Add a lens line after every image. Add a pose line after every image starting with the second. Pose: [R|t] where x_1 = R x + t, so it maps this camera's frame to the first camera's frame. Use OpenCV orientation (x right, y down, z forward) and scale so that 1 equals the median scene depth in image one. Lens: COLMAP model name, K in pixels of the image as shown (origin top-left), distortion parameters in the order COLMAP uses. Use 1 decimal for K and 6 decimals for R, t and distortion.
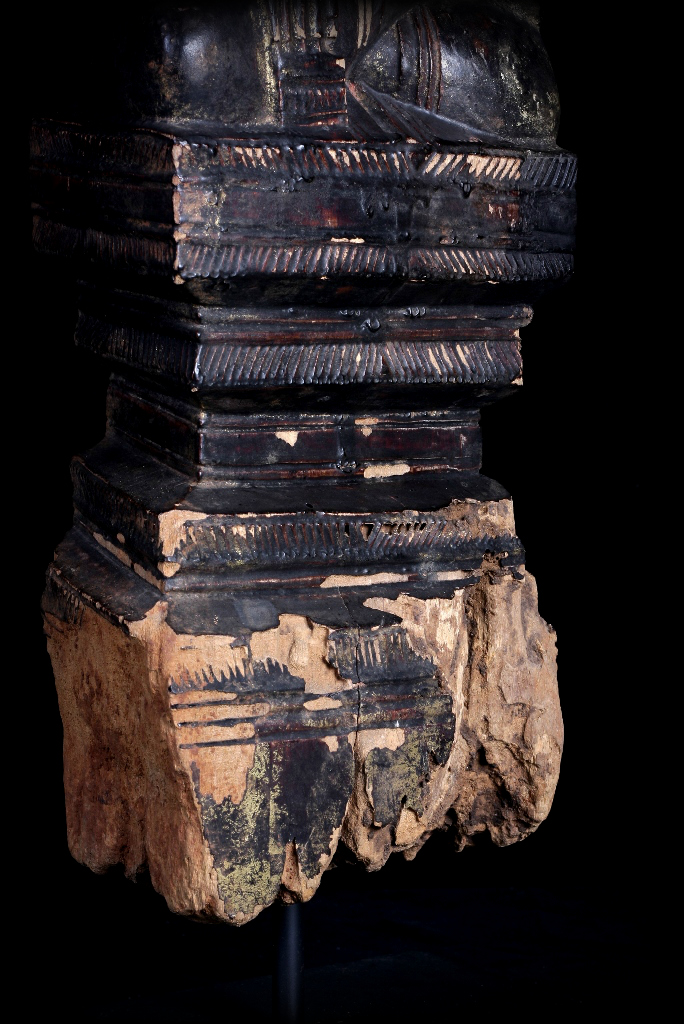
lens RADIAL K [[2566.8, 0, 342.0], [0, 2566.8, 512.0], [0, 0, 1]] dist [-0.094558, -0.502433]
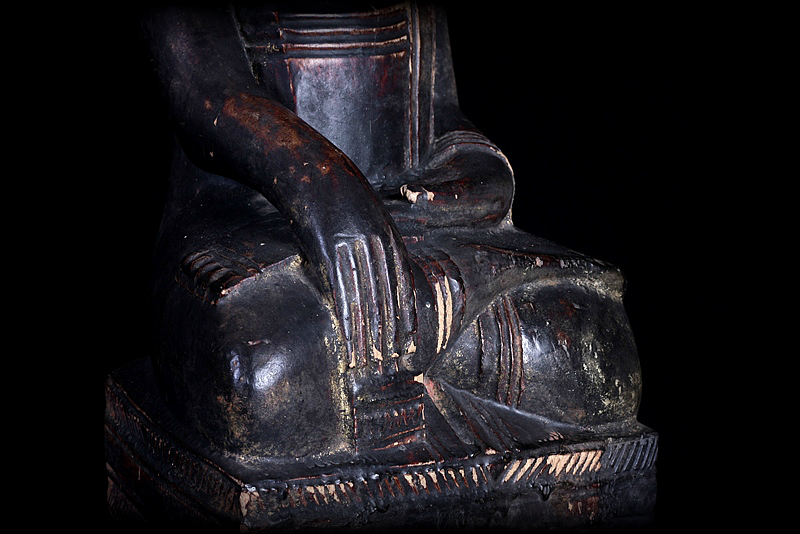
lens RADIAL K [[2050.4, 0, 400.0], [0, 2050.4, 267.0], [0, 0, 1]] dist [-0.093455, -1.016263]
pose [[0.999764, 0.017878, -0.012352, 0.001153], [-0.017895, 0.999839, -0.001328, -0.212477], [0.012326, 0.001548, 0.999923, 0.223297]]
